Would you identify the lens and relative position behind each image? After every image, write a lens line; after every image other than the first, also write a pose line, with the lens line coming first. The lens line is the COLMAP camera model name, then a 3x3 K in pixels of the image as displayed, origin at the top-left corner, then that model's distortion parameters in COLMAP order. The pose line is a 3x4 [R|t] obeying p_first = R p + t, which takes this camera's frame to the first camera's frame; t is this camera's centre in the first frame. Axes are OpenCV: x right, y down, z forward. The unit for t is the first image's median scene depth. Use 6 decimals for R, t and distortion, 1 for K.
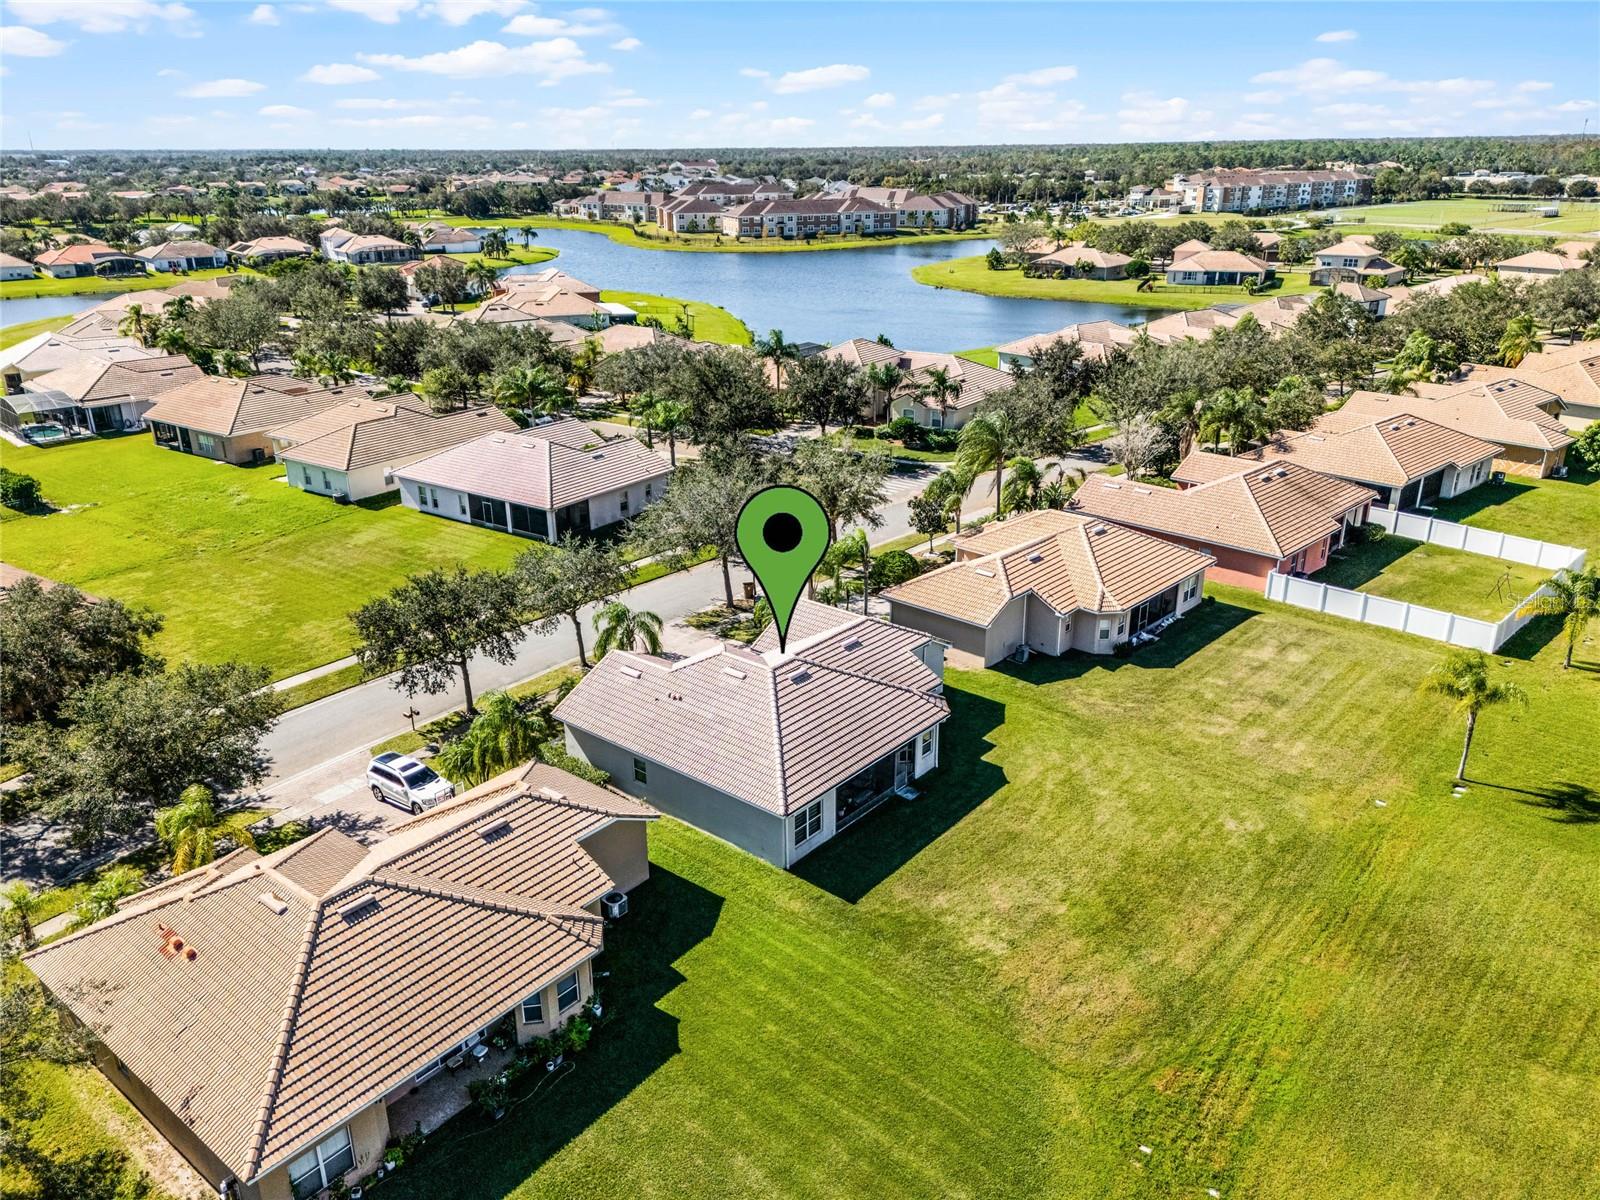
lens RADIAL K [[1167.5, 0, 800.0], [0, 1167.5, 600.0], [0, 0, 1]] dist [0.101418, -0.110690]
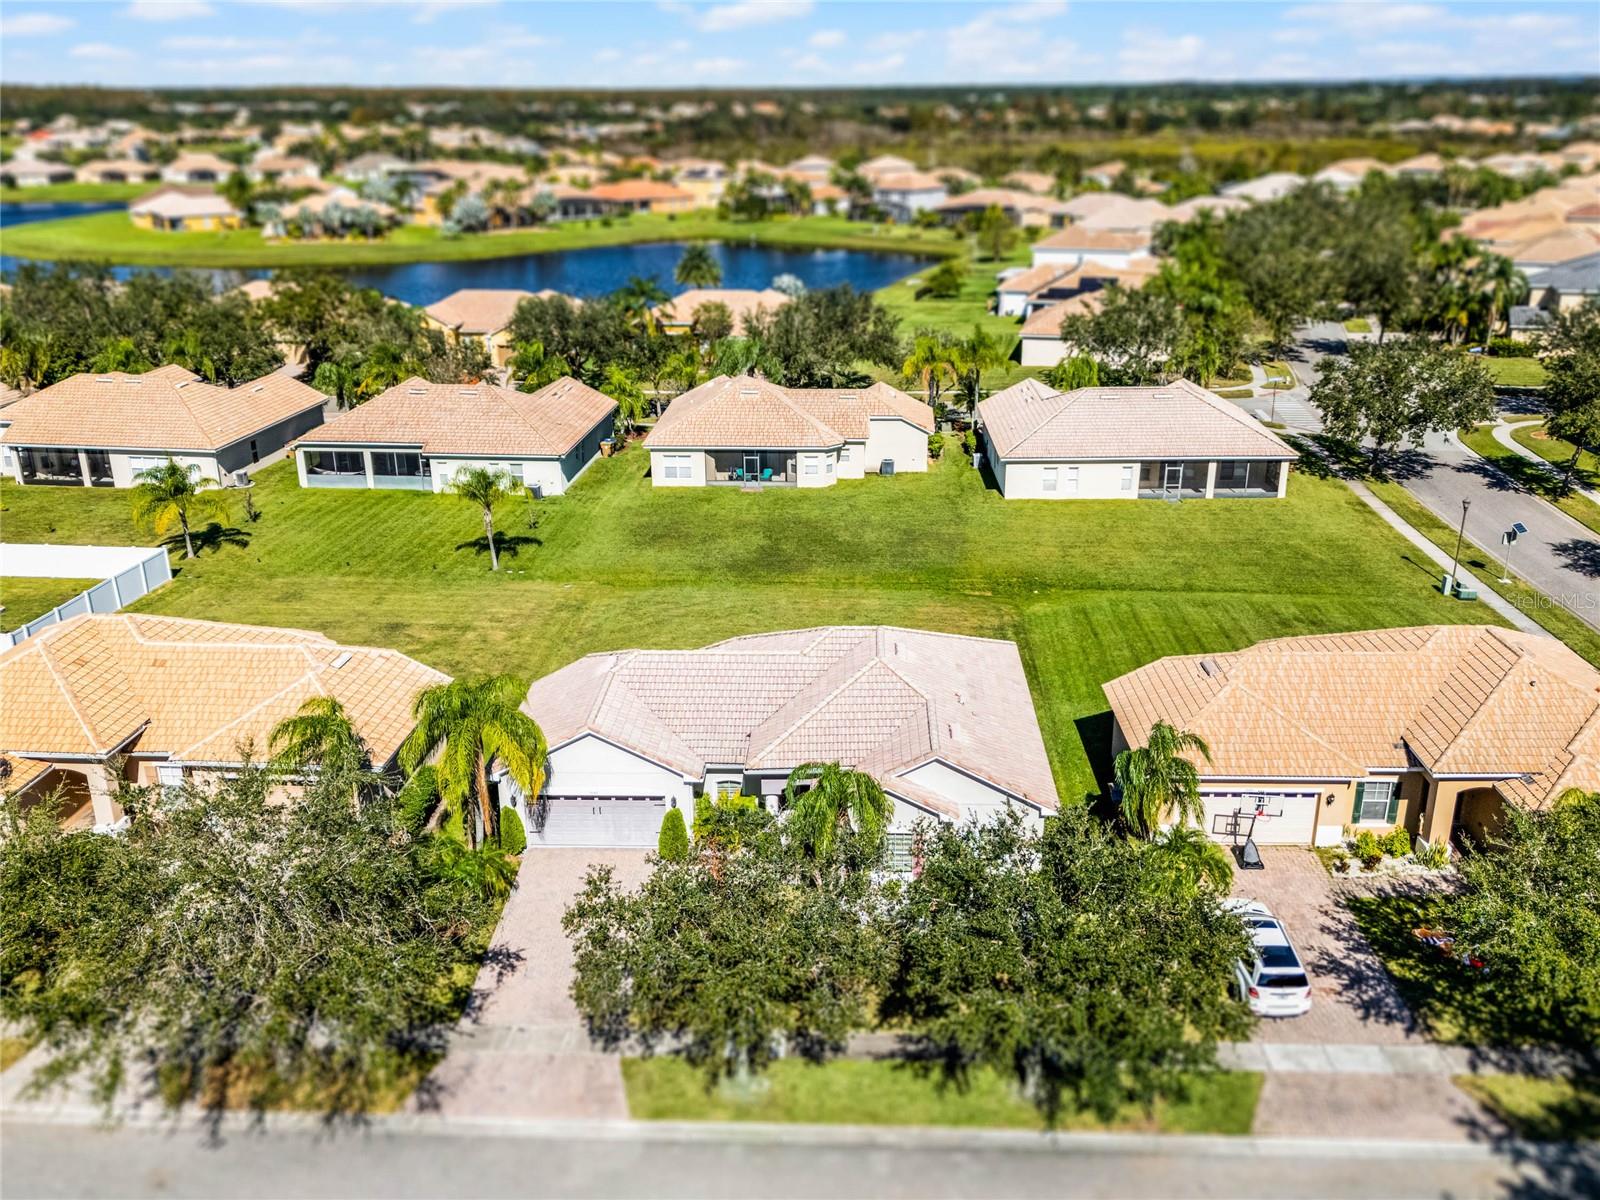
lens RADIAL K [[1437.0, 0, 800.0], [0, 1437.0, 600.0], [0, 0, 1]] dist [0.138235, -0.192259]
pose [[-0.610009, -0.250351, 0.751807, -0.675276], [0.297541, 0.806982, 0.510146, -0.441877], [-0.734411, 0.534887, -0.417776, 1.314612]]
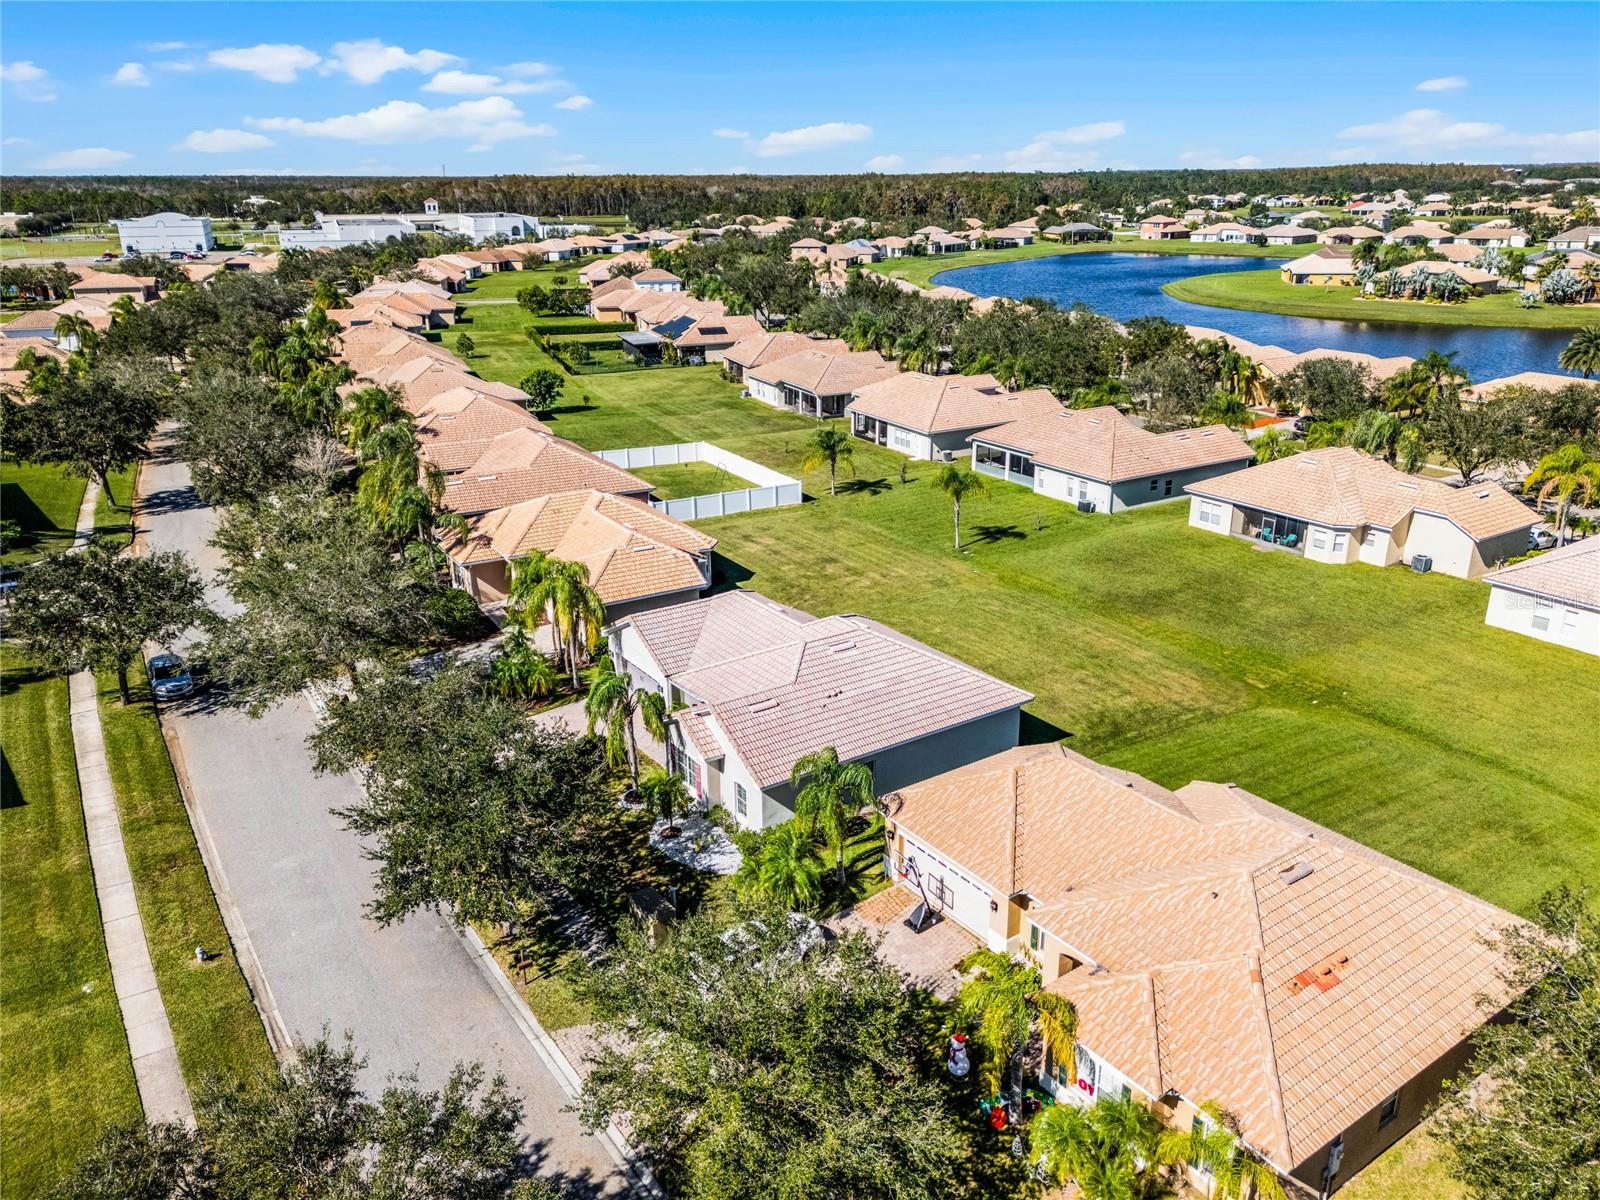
lens RADIAL K [[1167.5, 0, 800.0], [0, 1167.5, 600.0], [0, 0, 1]] dist [0.101418, -0.110690]
pose [[0.277415, -0.319112, 0.906206, -0.843325], [0.350563, 0.911816, 0.213770, -0.173386], [-0.894509, 0.258379, 0.364820, 0.610842]]
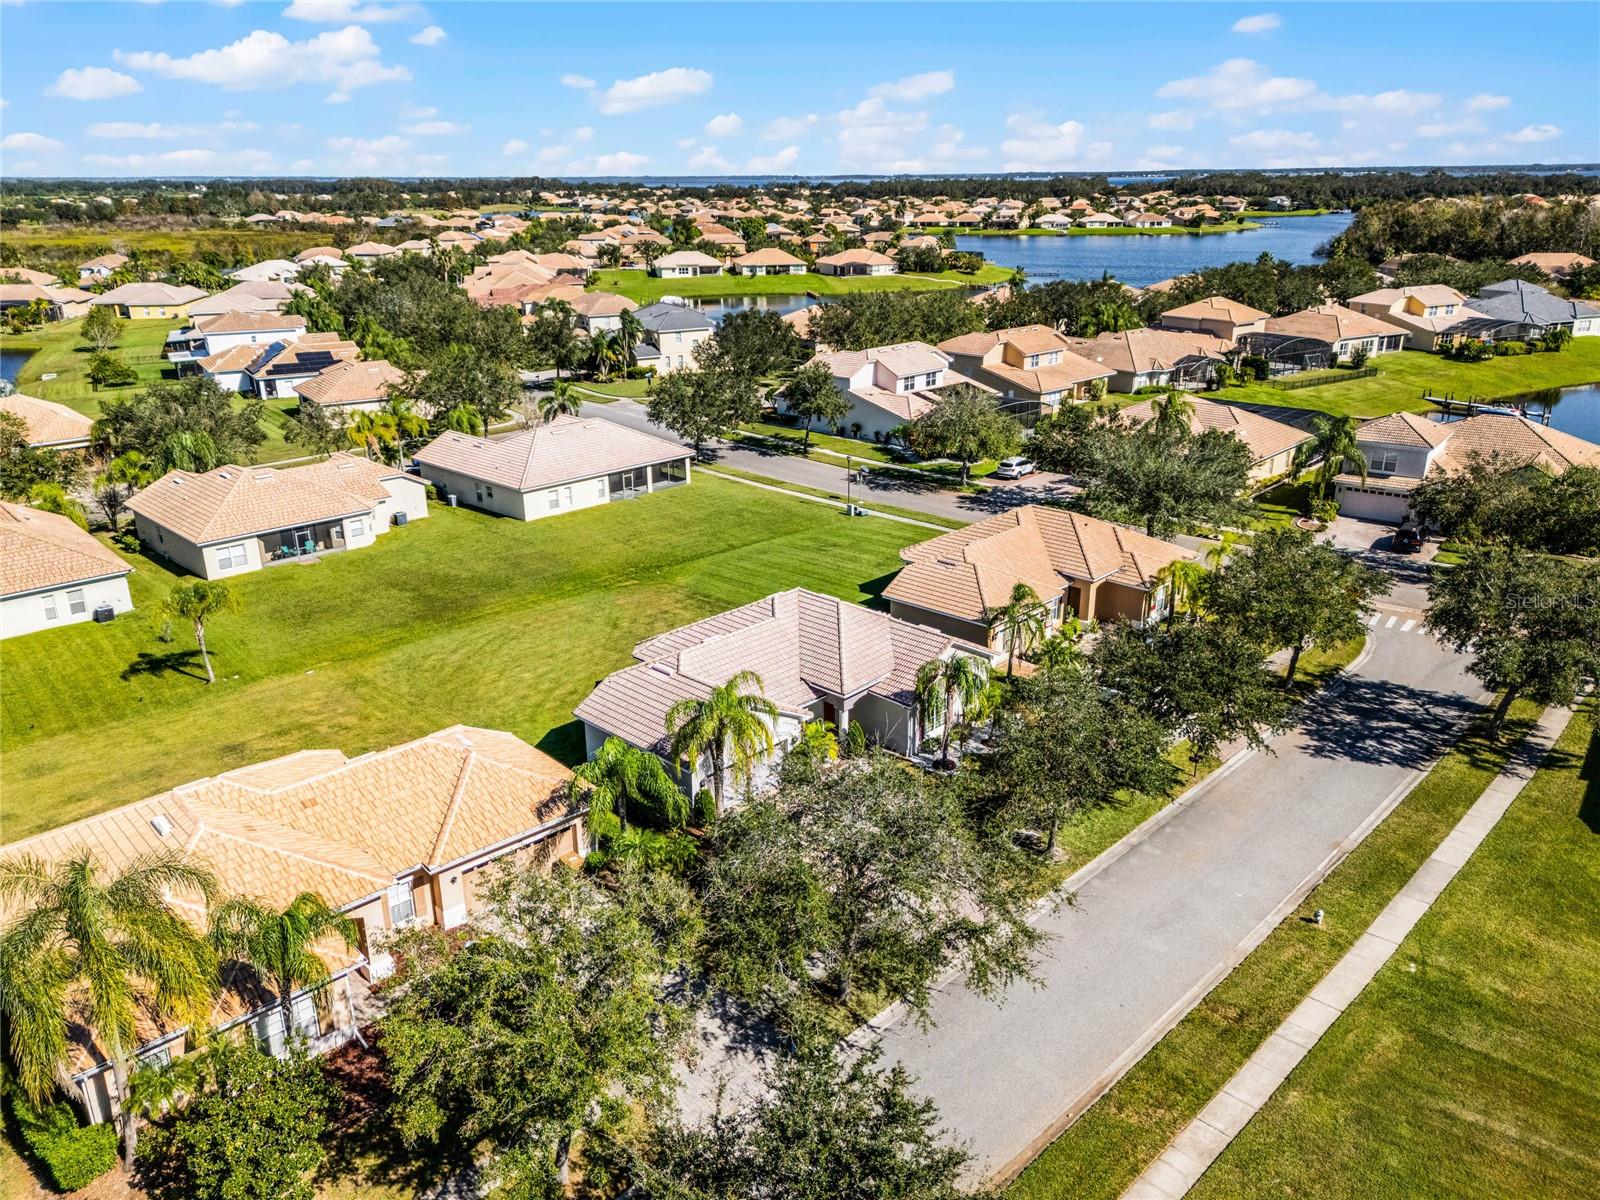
lens RADIAL K [[1167.5, 0, 800.0], [0, 1167.5, 600.0], [0, 0, 1]] dist [0.101418, -0.110690]
pose [[-0.996714, -0.010180, 0.080363, -0.108427], [0.044768, 0.757574, 0.651213, -0.607581], [-0.067510, 0.652670, -0.754628, 1.686353]]
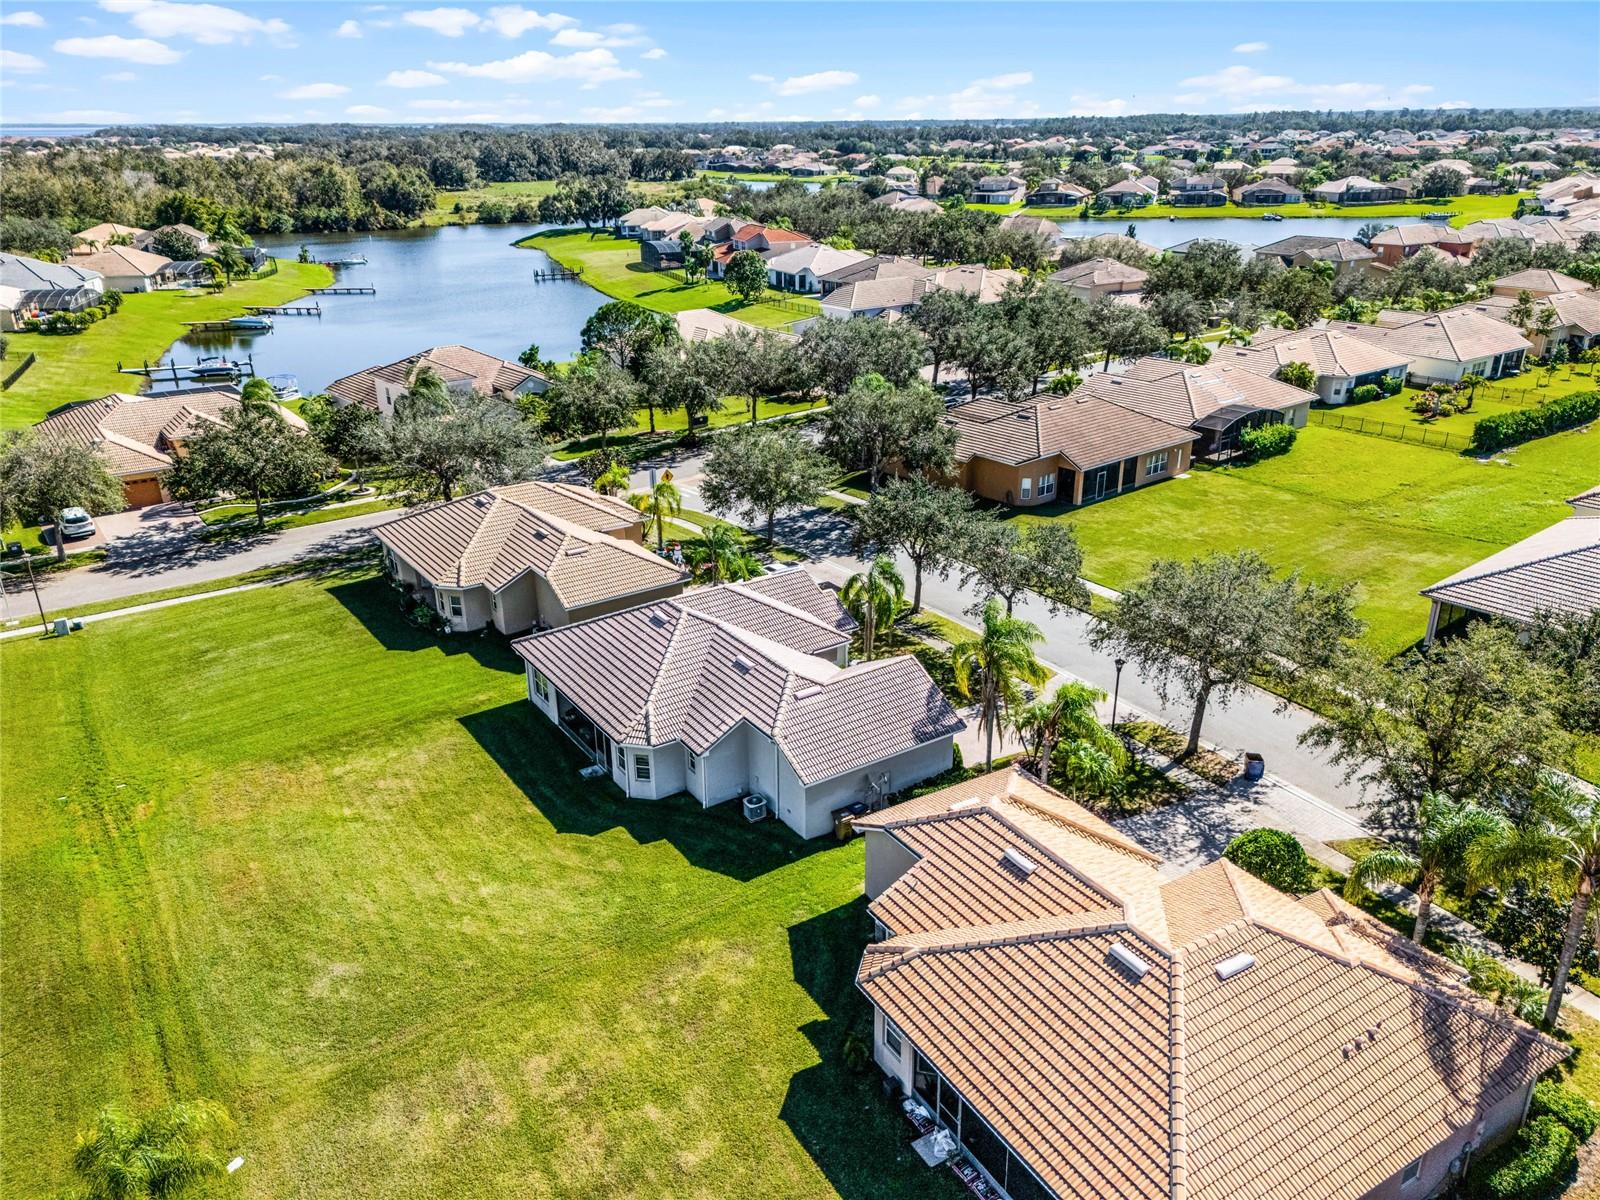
lens RADIAL K [[1167.5, 0, 800.0], [0, 1167.5, 600.0], [0, 0, 1]] dist [0.101418, -0.110690]
pose [[-0.281490, 0.370389, -0.885198, 0.766356], [-0.330276, 0.828736, 0.451791, -0.399053], [0.900934, 0.419534, -0.110951, 1.103065]]
